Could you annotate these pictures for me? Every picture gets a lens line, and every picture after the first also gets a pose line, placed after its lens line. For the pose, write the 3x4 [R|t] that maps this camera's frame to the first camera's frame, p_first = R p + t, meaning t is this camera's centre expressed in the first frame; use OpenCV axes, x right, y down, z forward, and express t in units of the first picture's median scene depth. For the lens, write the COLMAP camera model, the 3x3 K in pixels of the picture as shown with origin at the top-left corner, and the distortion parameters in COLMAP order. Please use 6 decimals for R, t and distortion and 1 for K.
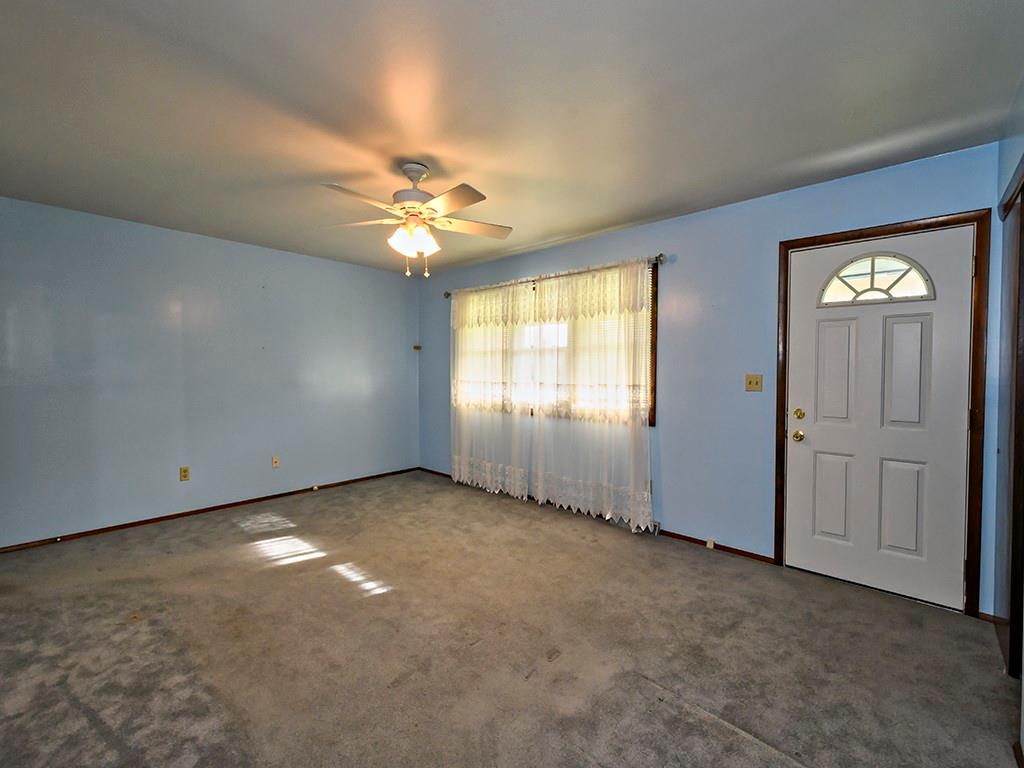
lens RADIAL K [[446.3, 0, 516.3], [0, 446.3, 382.6], [0, 0, 1]] dist [-0.001089, -0.000397]
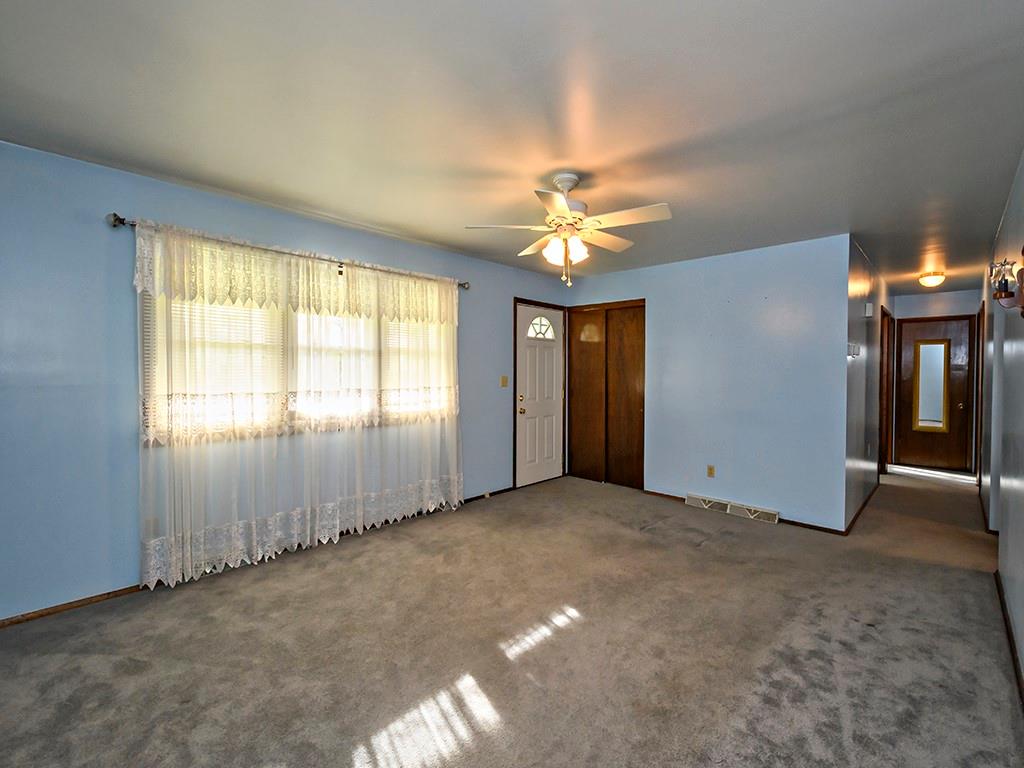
lens RADIAL K [[446.3, 0, 516.8], [0, 446.3, 379.7], [0, 0, 1]] dist [-0.001089, -0.000397]
pose [[0.028445, -0.023384, 0.999322, -0.842214], [0.021222, 0.999515, 0.022785, -0.032360], [-0.999370, 0.020559, 0.028927, 0.733369]]
